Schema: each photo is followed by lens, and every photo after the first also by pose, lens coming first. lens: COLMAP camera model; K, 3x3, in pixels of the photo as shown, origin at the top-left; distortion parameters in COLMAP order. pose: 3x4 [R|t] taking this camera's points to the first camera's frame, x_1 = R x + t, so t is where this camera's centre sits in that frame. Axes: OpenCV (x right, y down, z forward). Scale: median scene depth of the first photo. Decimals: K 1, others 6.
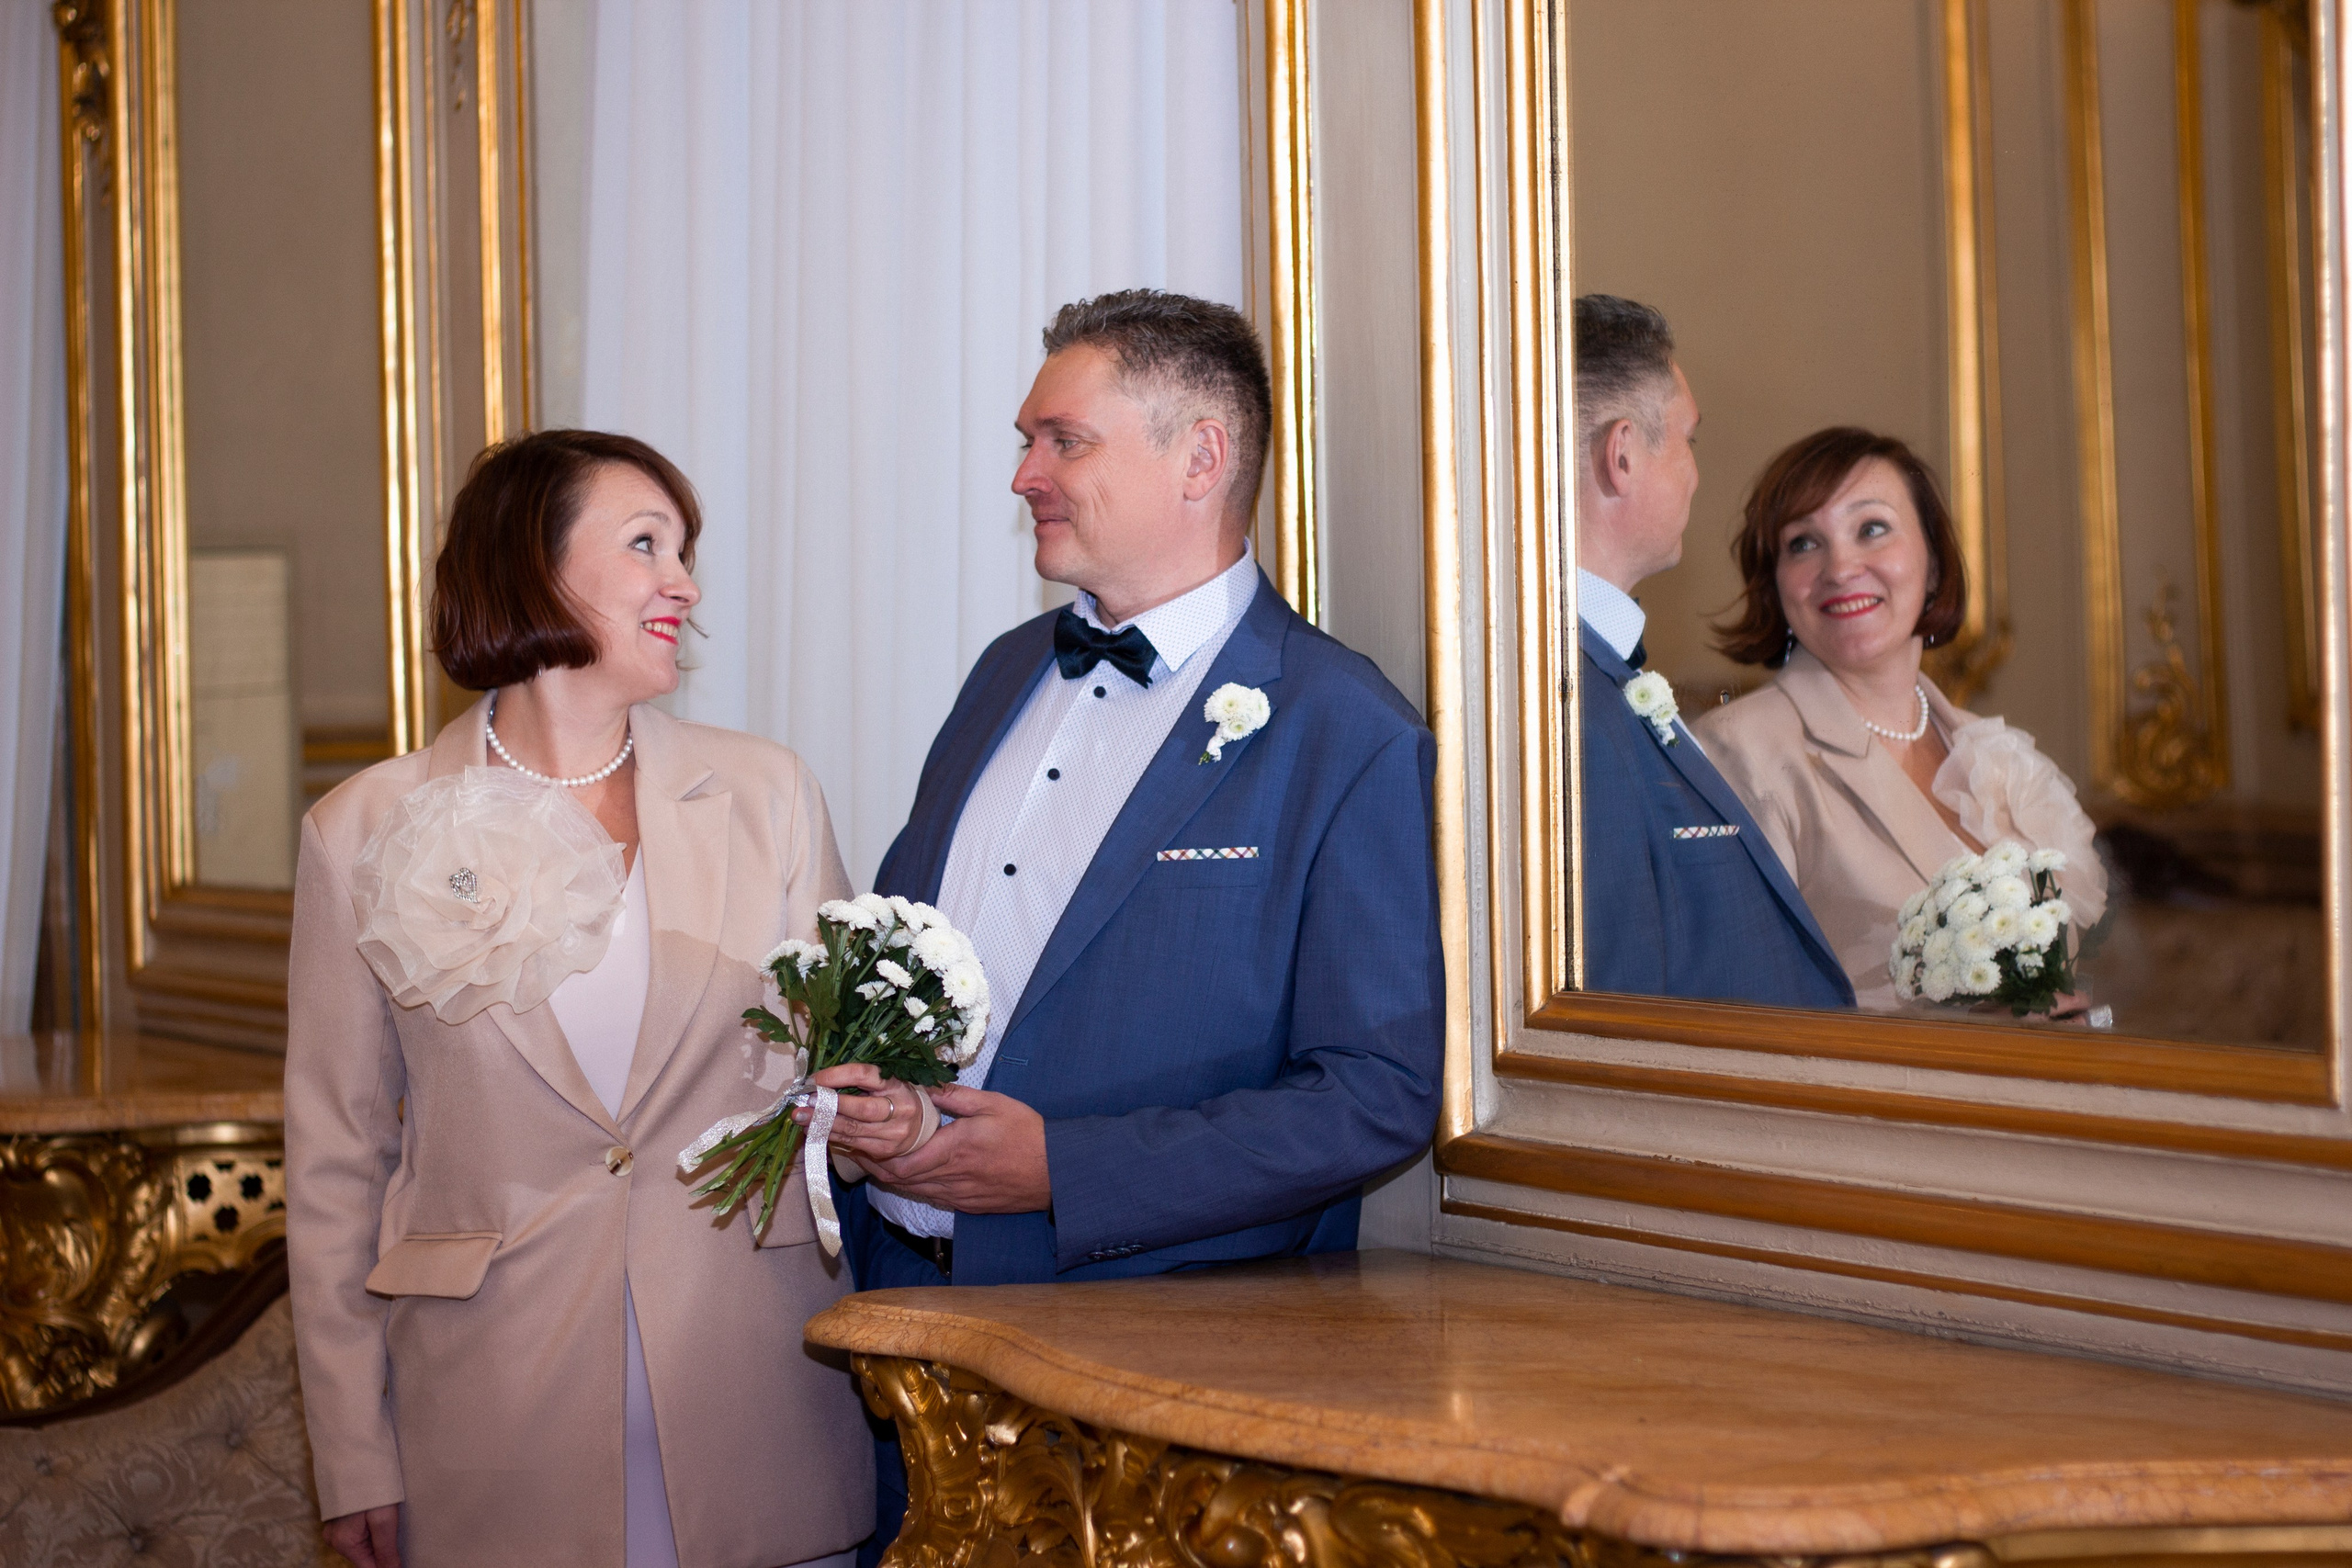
lens RADIAL K [[5341.3, 0, 1176.0], [0, 5341.3, 784.0], [0, 0, 1]] dist [-0.461471, 1.115308]
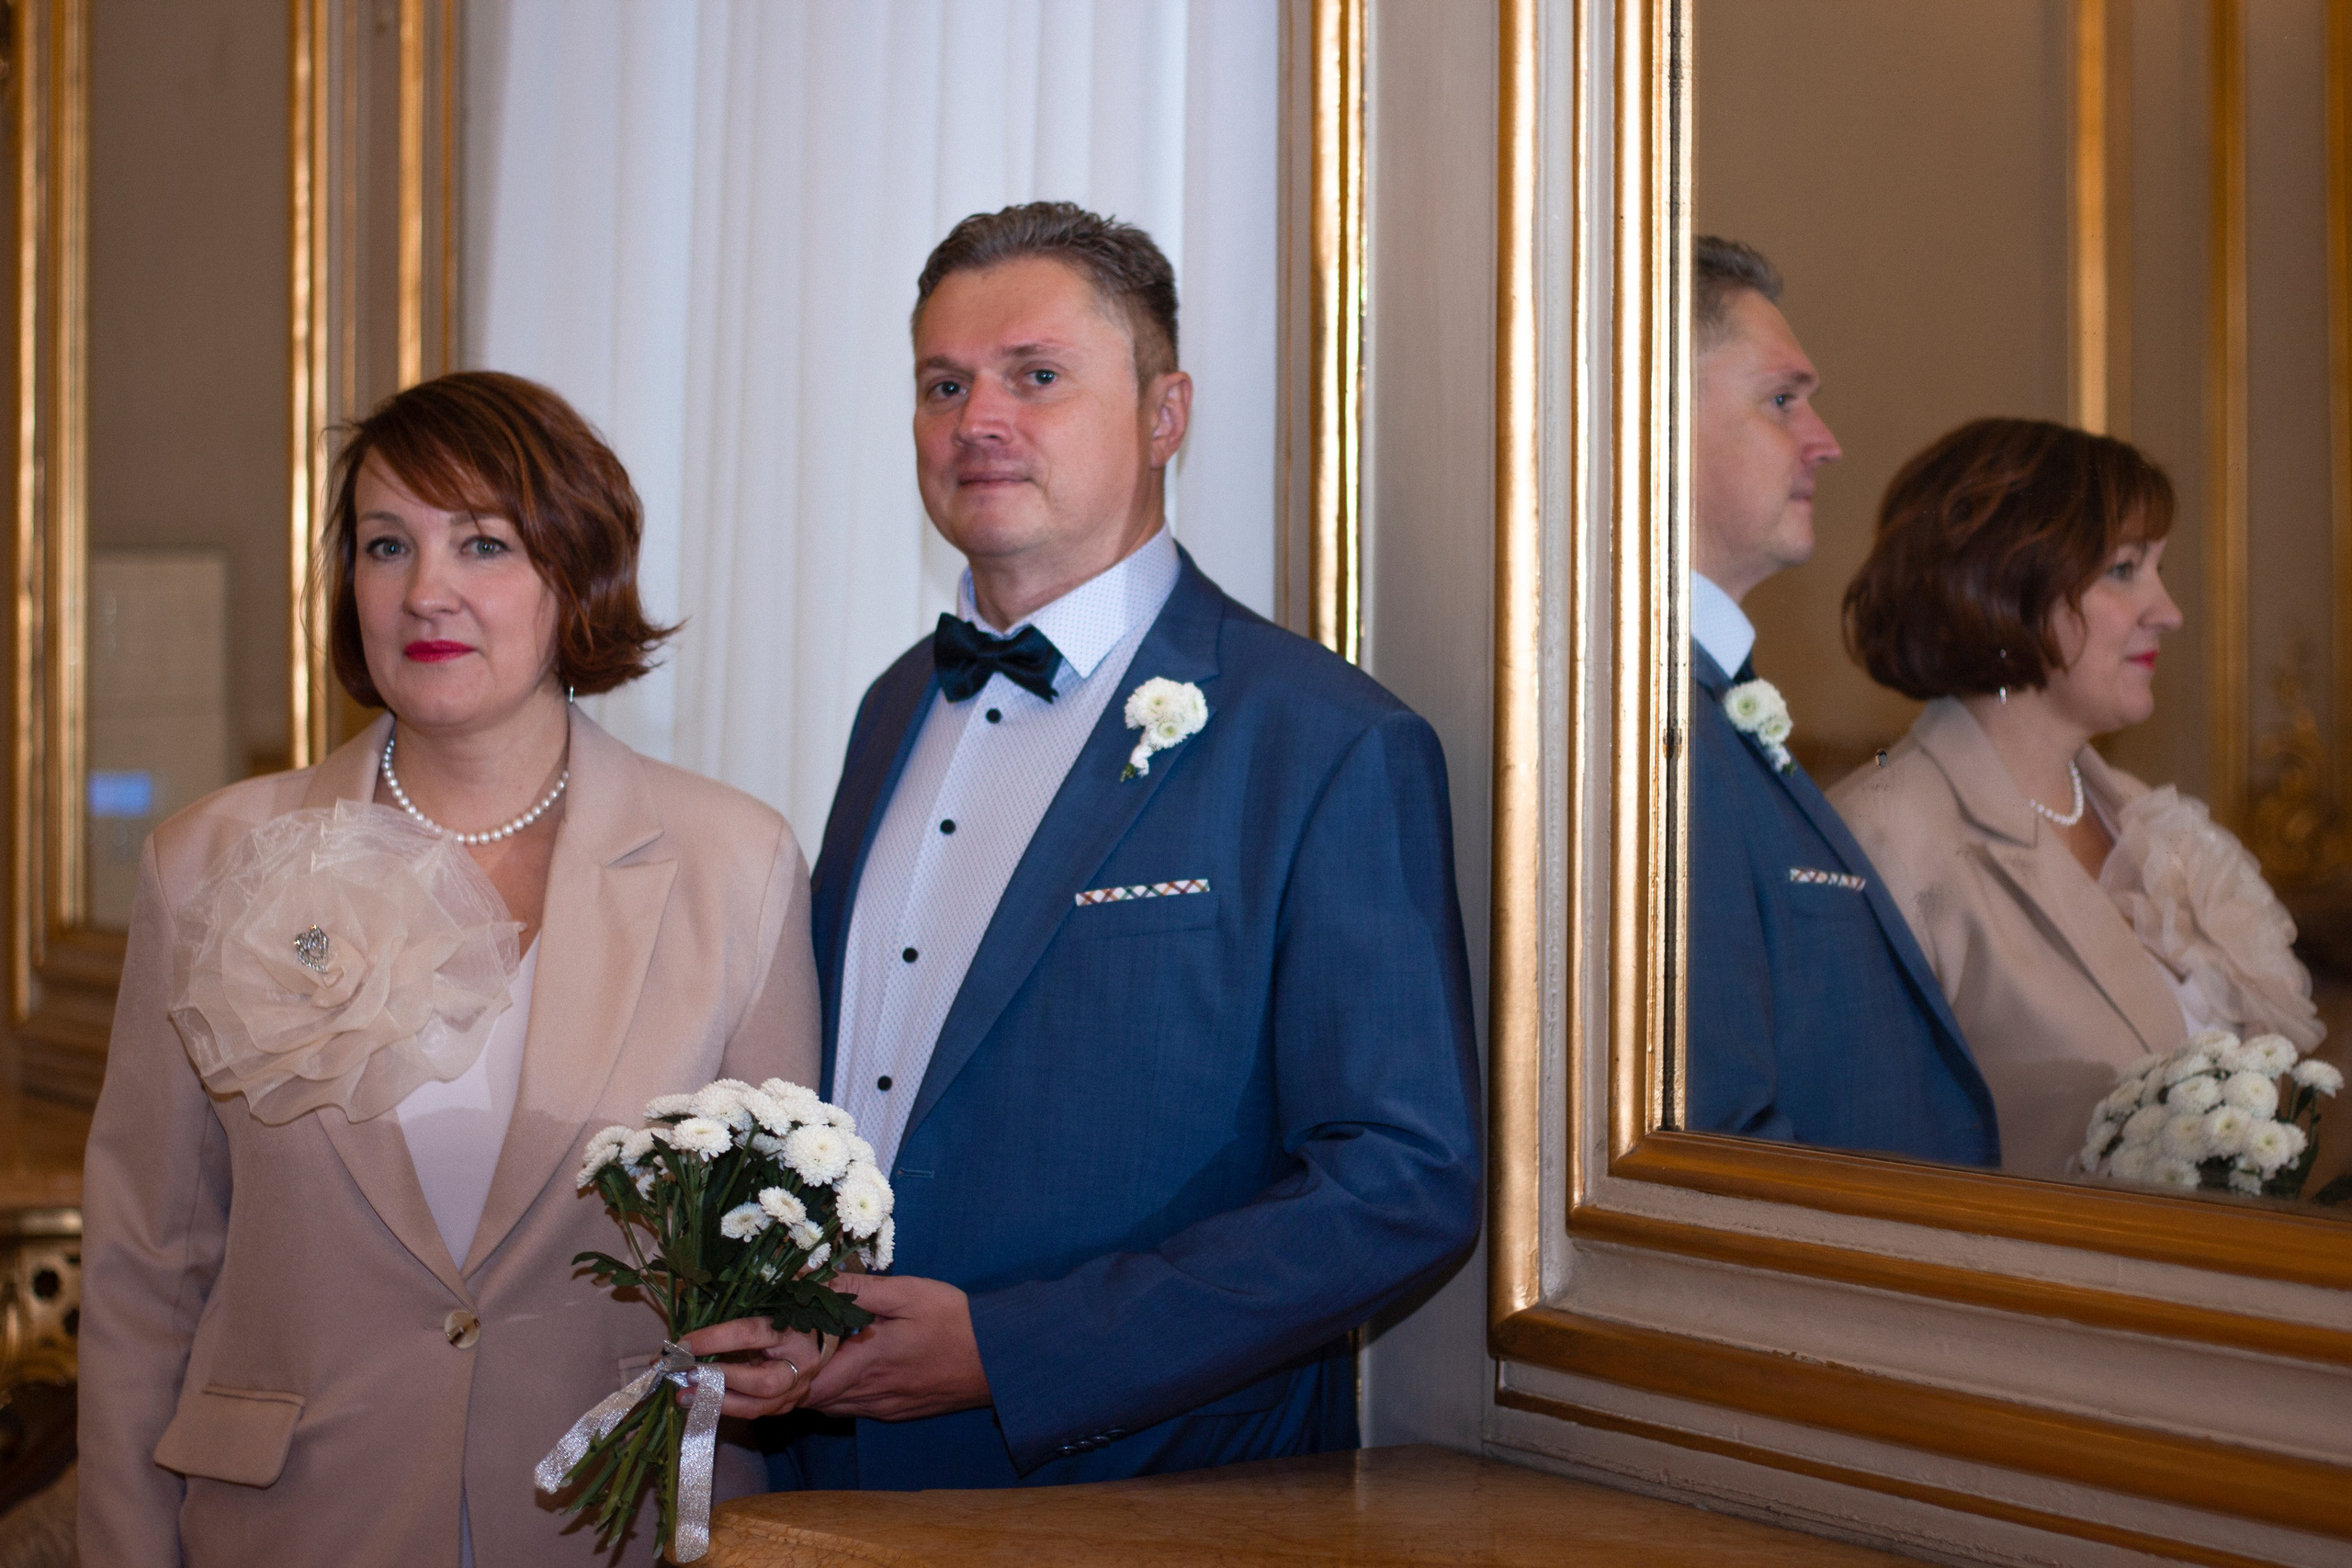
lens RADIAL K [[5474.7, 0, 1176.0], [0, 5474.7, 784.0], [0, 0, 1]] dist [-0.319527, -0.641680]
pose [[0.999597, 0.025592, -0.012285, 0.010527], [-0.025697, 0.999634, -0.008419, -0.003139], [0.012065, 0.008731, 0.999889, 0.199945]]
